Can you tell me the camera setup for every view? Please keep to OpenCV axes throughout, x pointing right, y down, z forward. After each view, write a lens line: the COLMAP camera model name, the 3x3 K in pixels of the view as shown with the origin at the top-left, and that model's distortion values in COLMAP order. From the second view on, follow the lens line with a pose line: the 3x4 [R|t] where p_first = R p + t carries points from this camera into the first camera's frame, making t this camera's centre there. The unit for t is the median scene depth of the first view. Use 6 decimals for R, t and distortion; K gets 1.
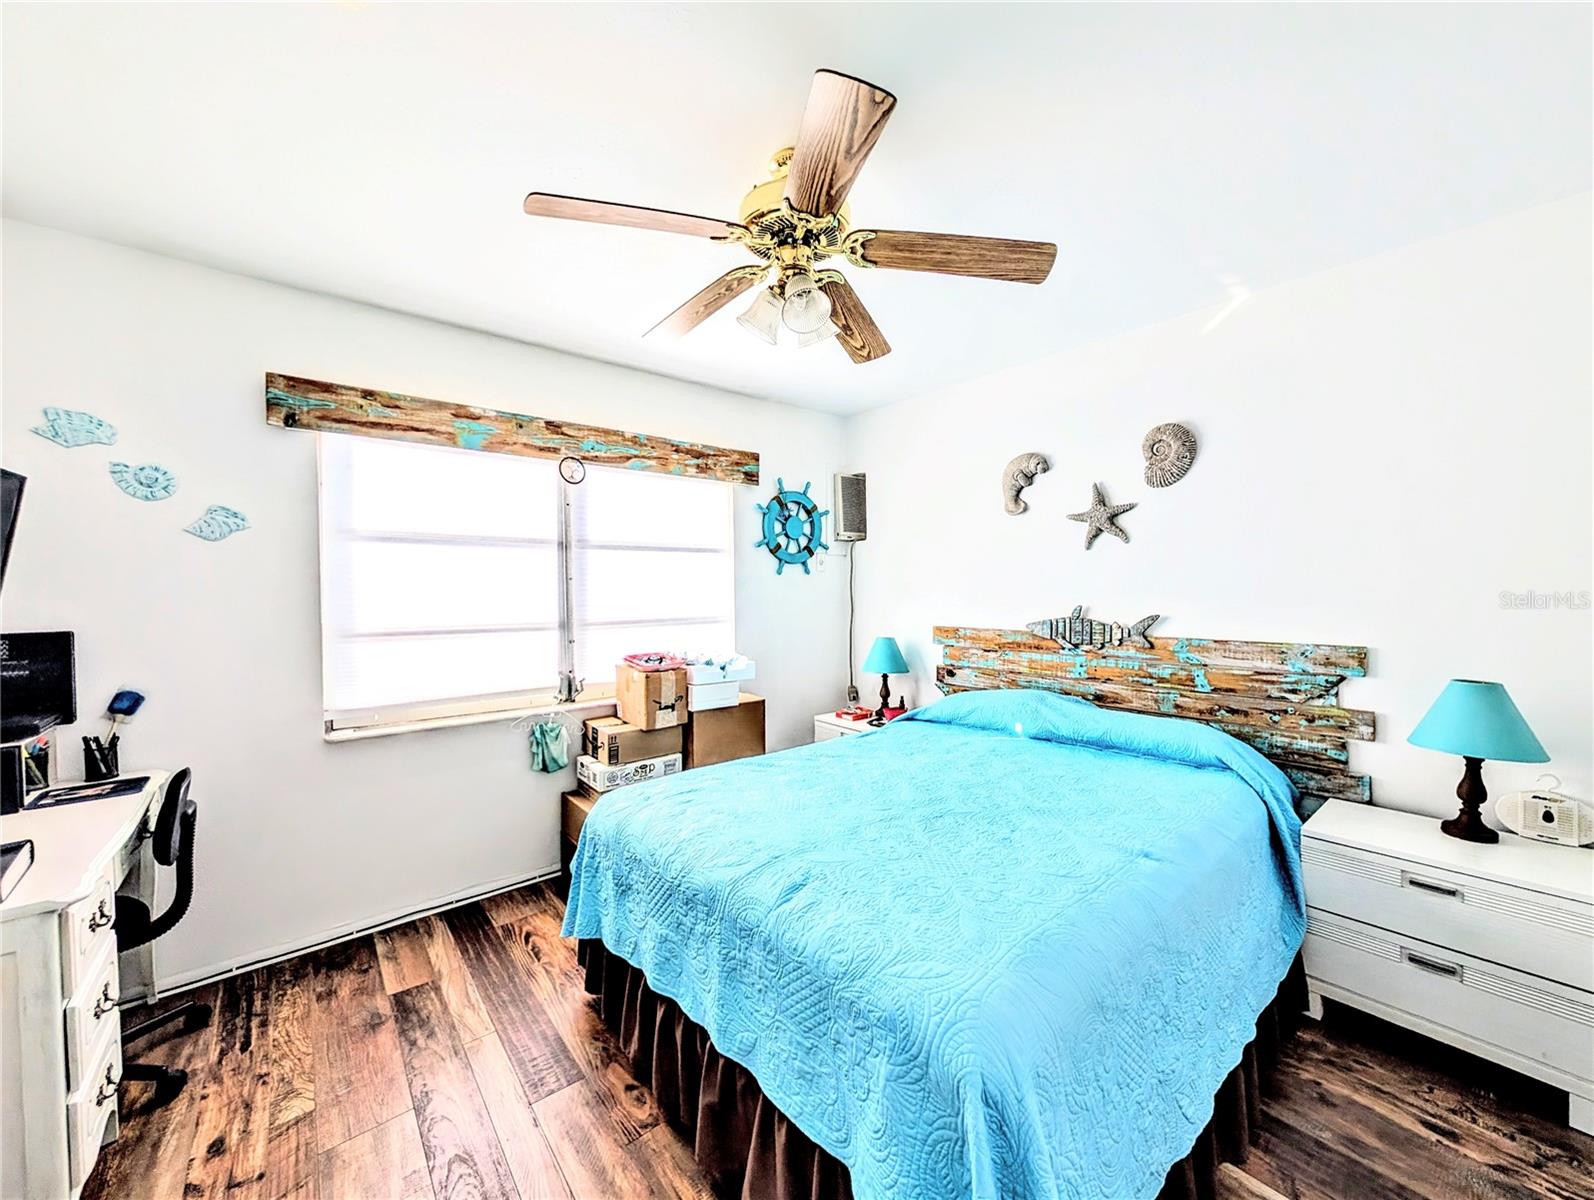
lens RADIAL K [[603.4, 0, 794.6], [0, 603.4, 602.9], [0, 0, 1]] dist [-0.001652, 0.000687]
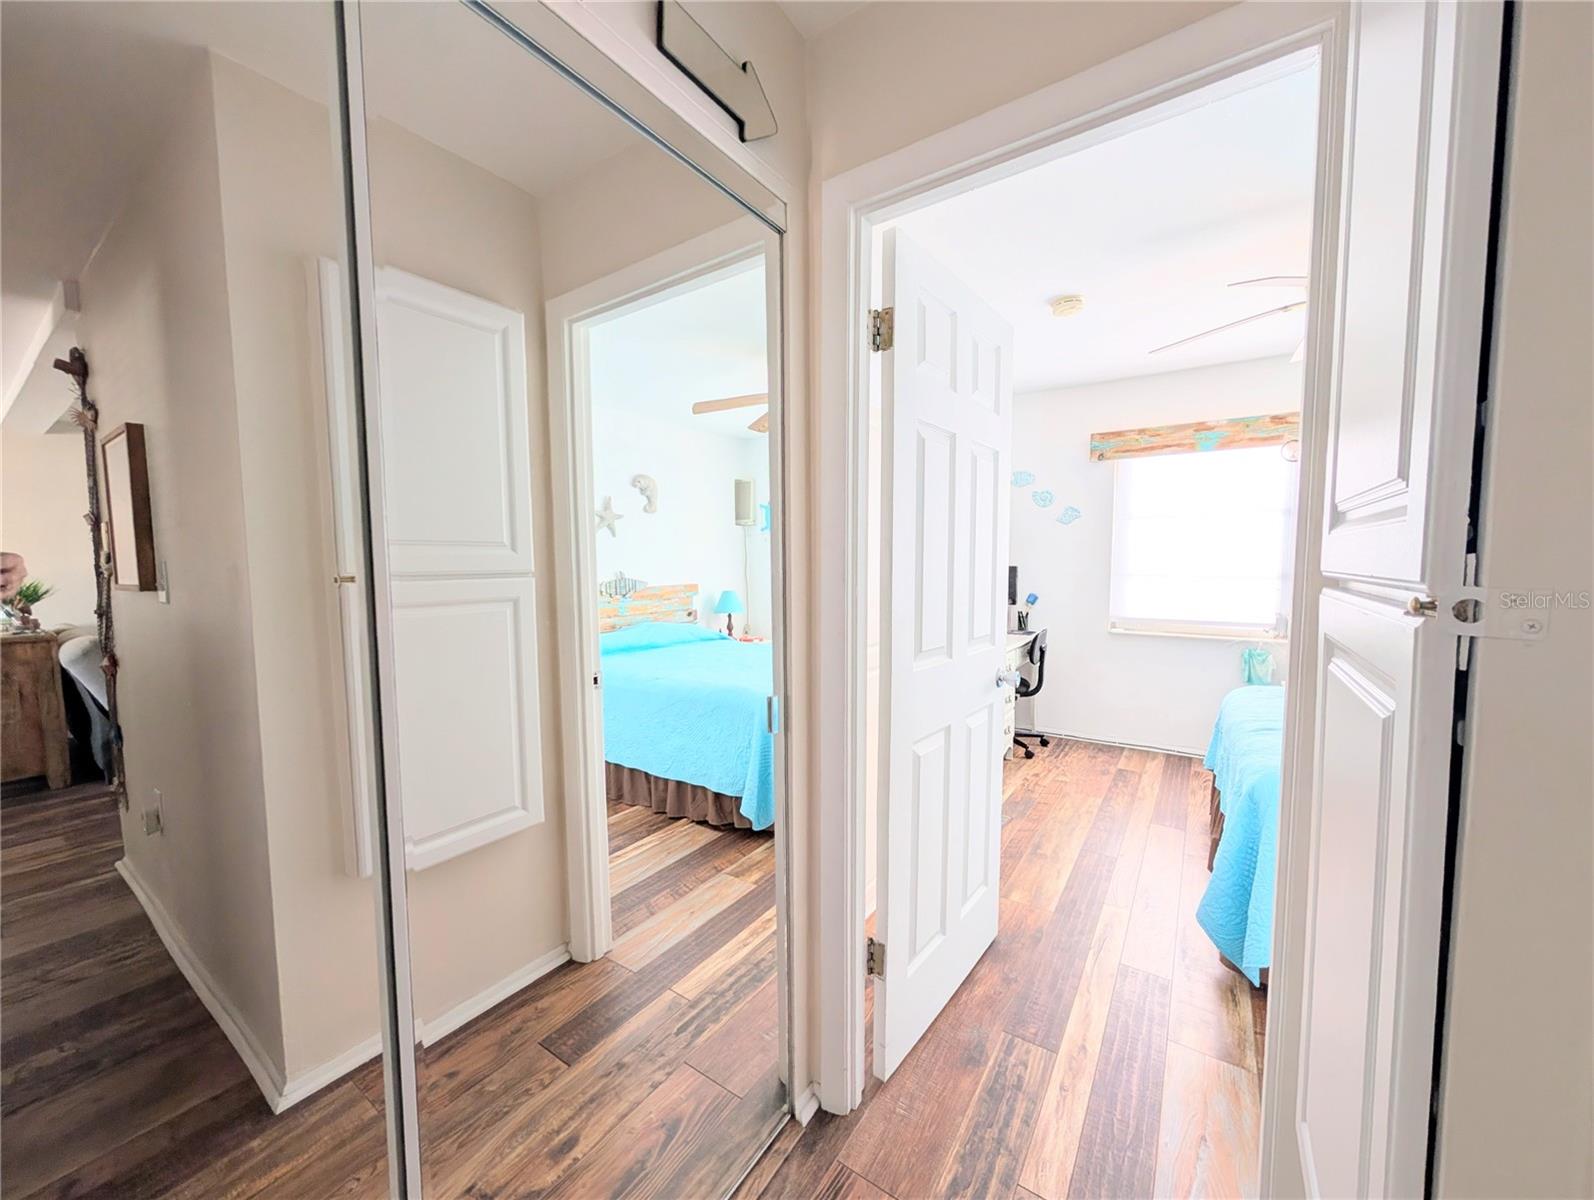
lens RADIAL K [[603.4, 0, 796.3], [0, 603.4, 598.5], [0, 0, 1]] dist [-0.001652, 0.000687]
pose [[0.270552, 0.074217, -0.959840, 0.681028], [-0.019493, 0.997242, 0.071615, 0.016974], [0.962508, -0.000665, 0.271253, -0.382906]]
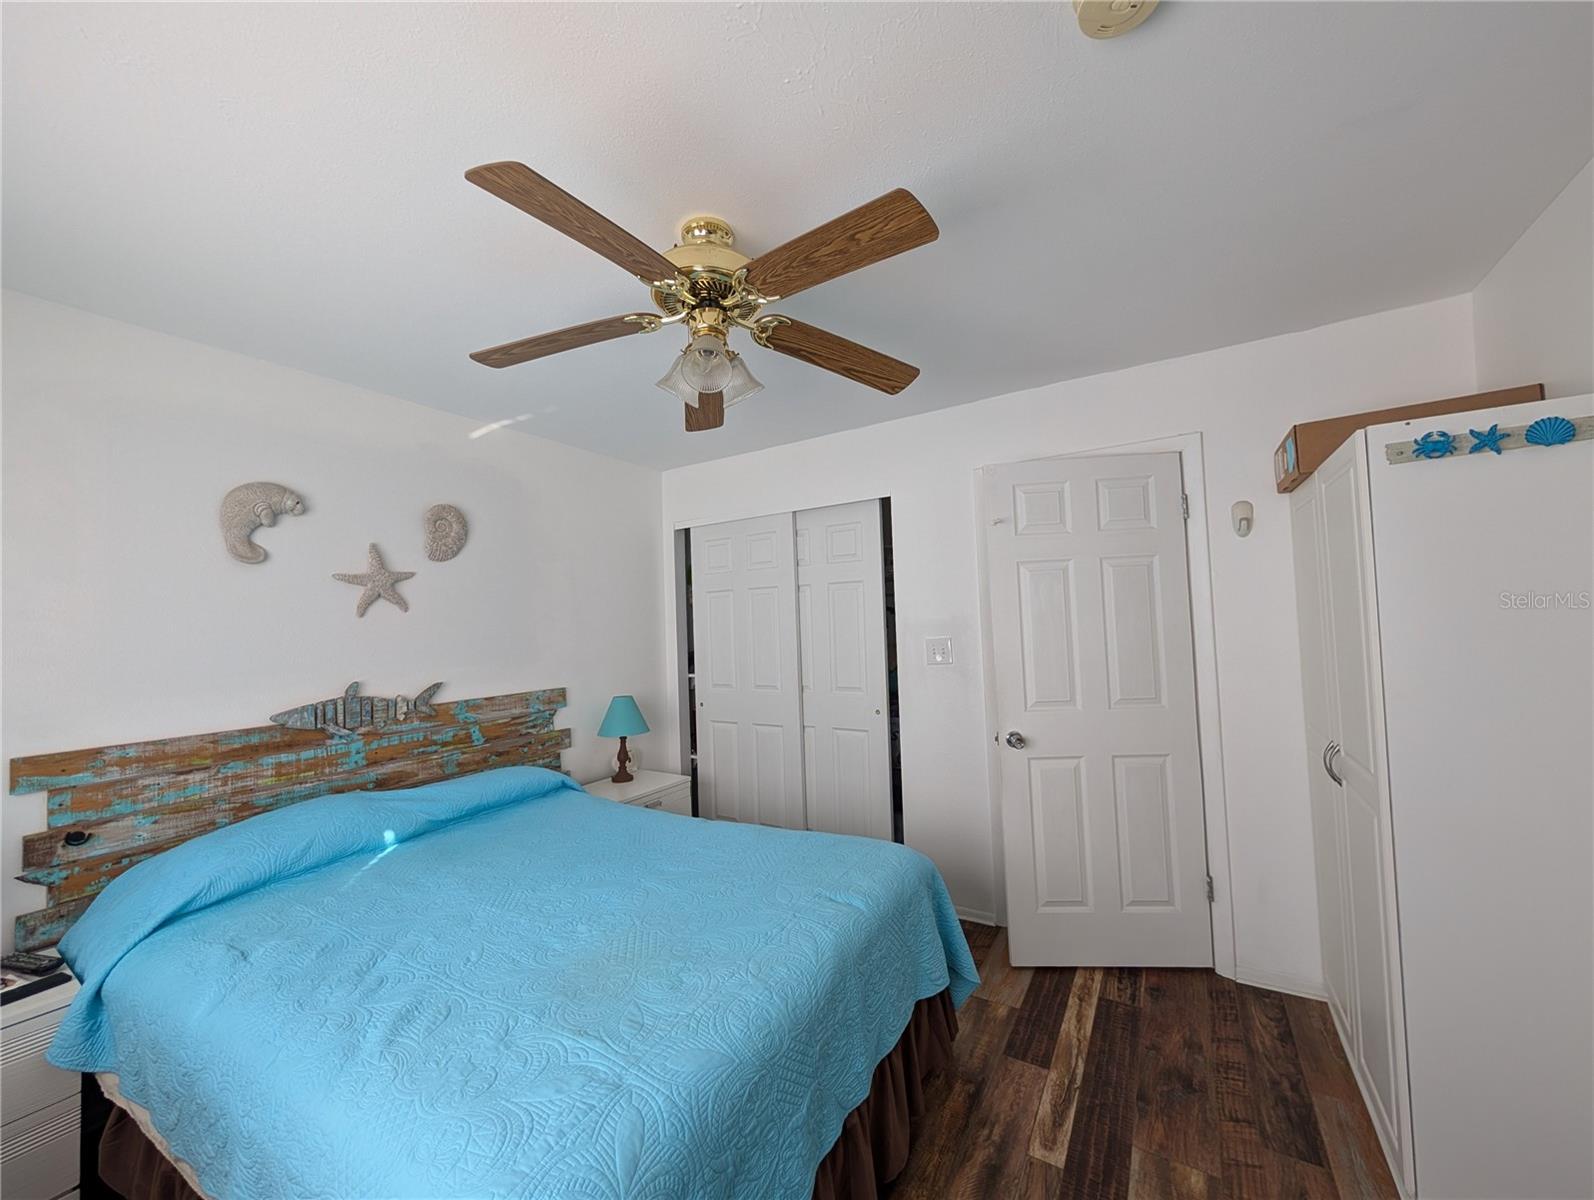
lens RADIAL K [[603.4, 0, 793.5], [0, 603.4, 601.2], [0, 0, 1]] dist [-0.001652, 0.000687]
pose [[-0.302576, 0.053515, 0.951622, -0.648435], [0.059242, 0.997548, -0.037261, -0.049995], [-0.951282, 0.045101, -0.305005, 0.806325]]
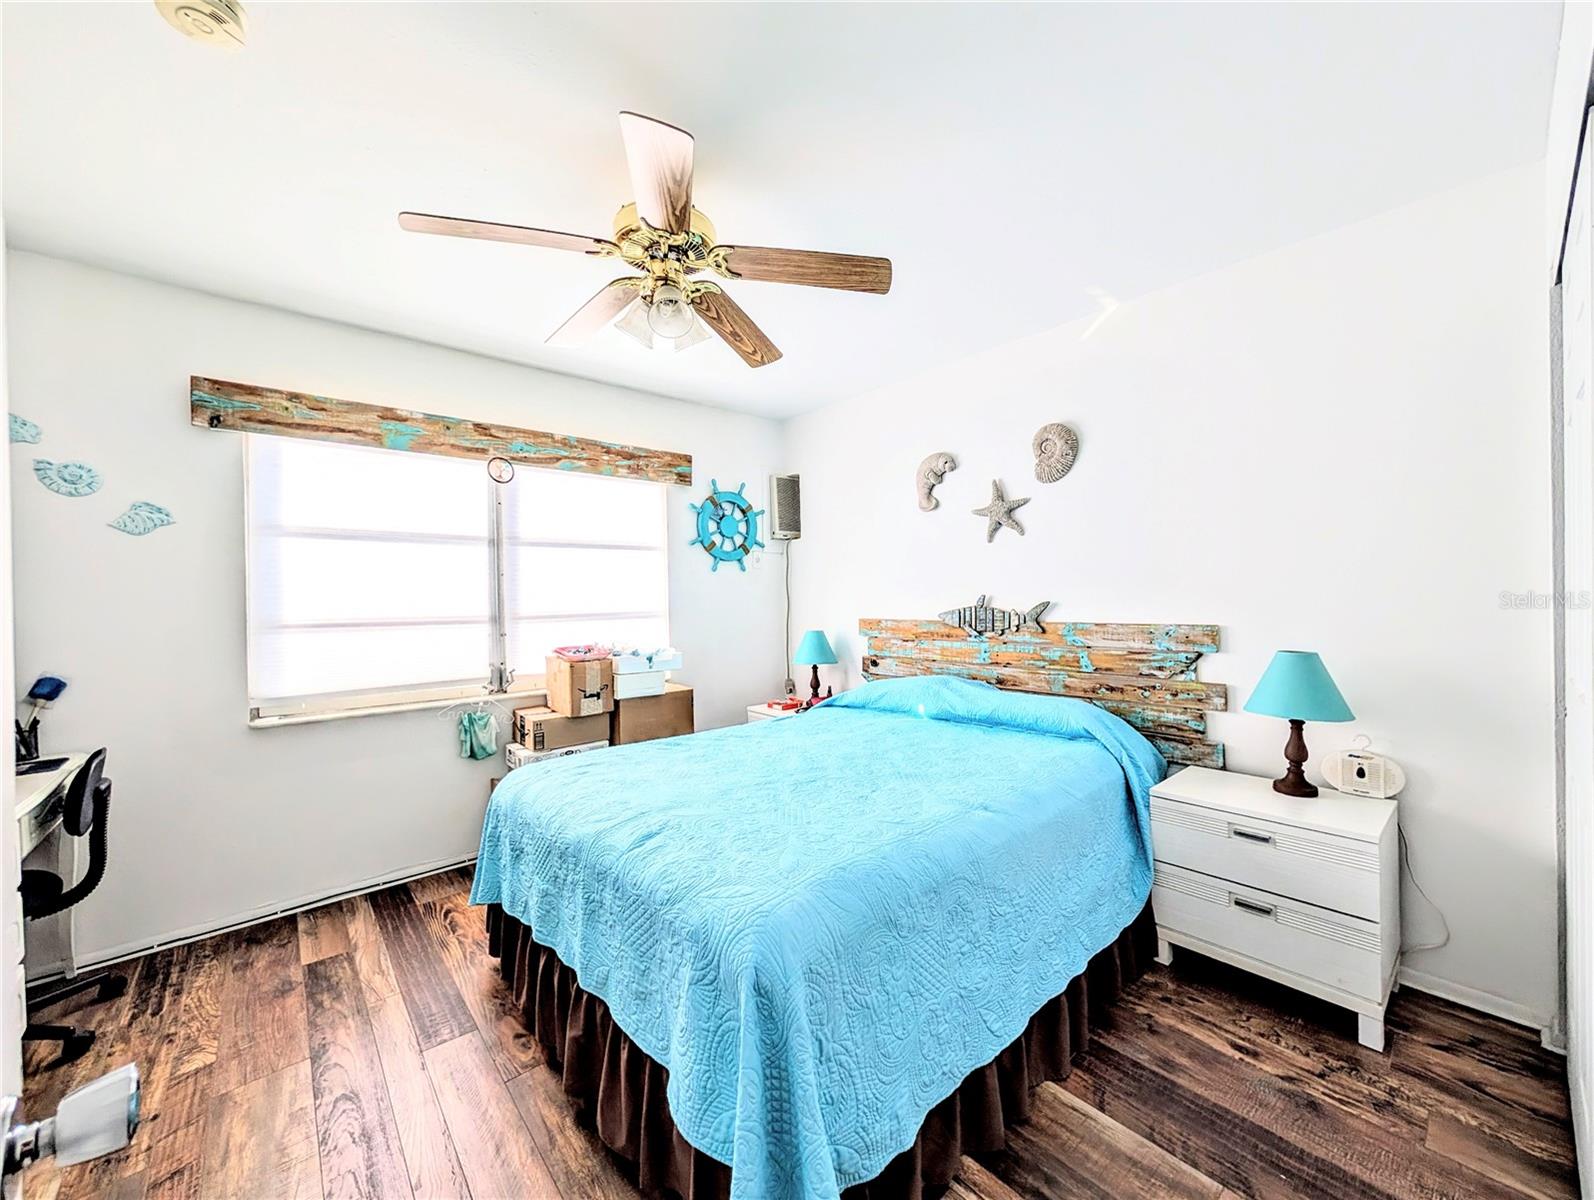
lens RADIAL K [[603.4, 0, 794.6], [0, 603.4, 601.8], [0, 0, 1]] dist [-0.001652, 0.000687]
pose [[0.999696, -0.008909, 0.022988, 0.140179], [0.009270, 0.999834, -0.015675, 0.036325], [-0.022844, 0.015884, 0.999613, -0.067268]]
